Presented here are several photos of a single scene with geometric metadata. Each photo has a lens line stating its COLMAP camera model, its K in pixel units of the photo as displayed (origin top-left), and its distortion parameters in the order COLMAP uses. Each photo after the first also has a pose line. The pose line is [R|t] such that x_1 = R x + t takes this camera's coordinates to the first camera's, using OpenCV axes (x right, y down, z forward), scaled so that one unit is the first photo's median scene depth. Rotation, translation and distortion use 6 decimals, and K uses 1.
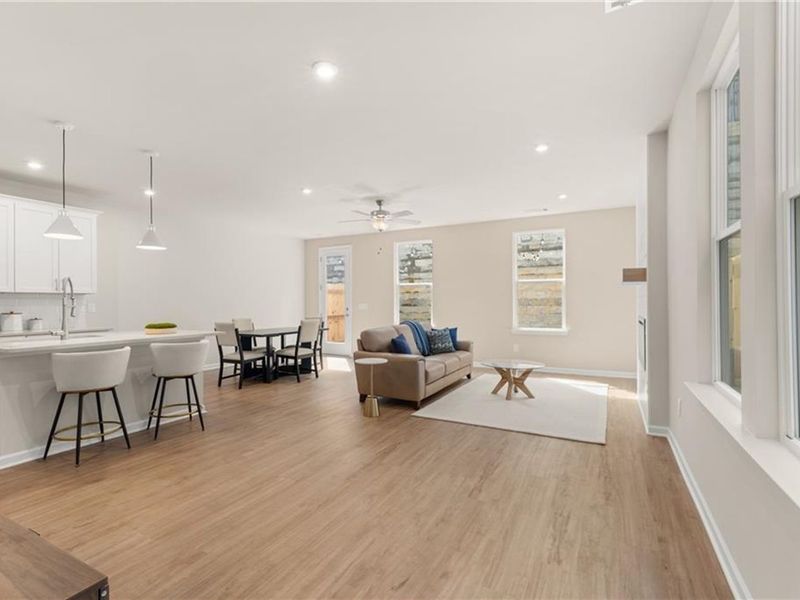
lens RADIAL K [[388.0, 0, 399.6], [0, 388.0, 304.6], [0, 0, 1]] dist [-0.007784, 0.004874]
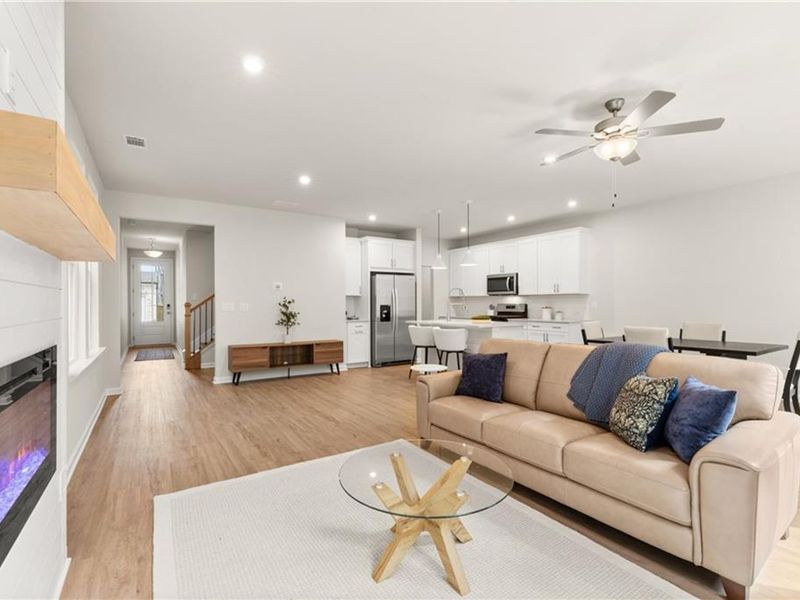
lens RADIAL K [[388.0, 0, 399.5], [0, 388.0, 305.0], [0, 0, 1]] dist [-0.007784, 0.004874]
pose [[-0.481329, 0.010530, -0.876477, 0.535943], [0.003685, 0.999943, 0.009990, -0.005029], [0.876532, 0.001579, -0.481341, 0.998208]]
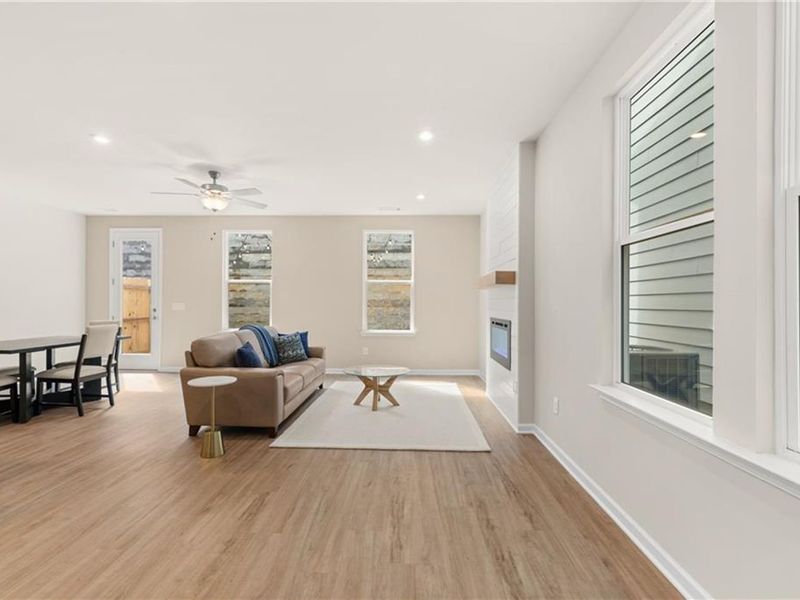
lens RADIAL K [[388.0, 0, 399.5], [0, 388.0, 303.7], [0, 0, 1]] dist [-0.007784, 0.004874]
pose [[0.895982, 0.008970, 0.443999, -0.061031], [-0.007168, 0.999958, -0.005738, -0.000095], [-0.444032, 0.001959, 0.896009, 0.133097]]
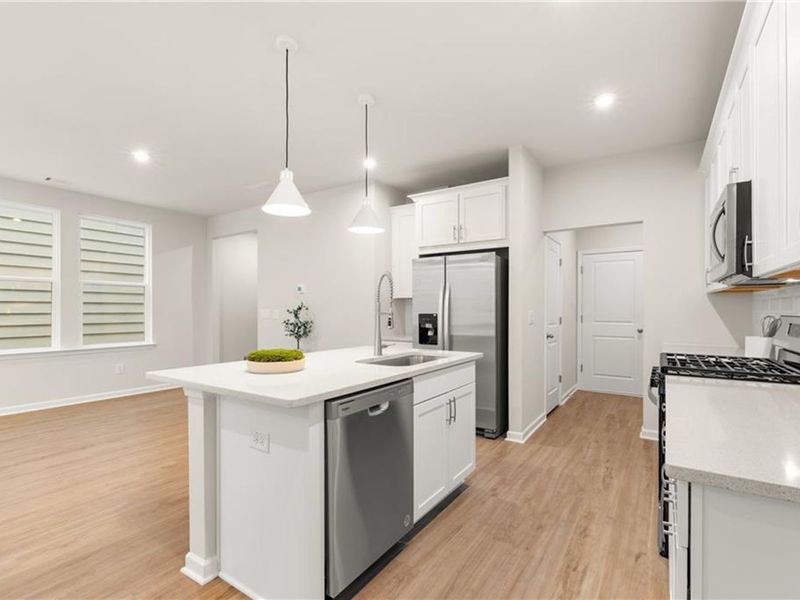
lens RADIAL K [[388.0, 0, 398.1], [0, 388.0, 301.8], [0, 0, 1]] dist [-0.007784, 0.004874]
pose [[-0.992055, 0.004436, 0.125730, -0.592947], [0.002562, 0.999883, -0.015059, -0.002771], [-0.125782, -0.014617, -0.991950, 1.036098]]
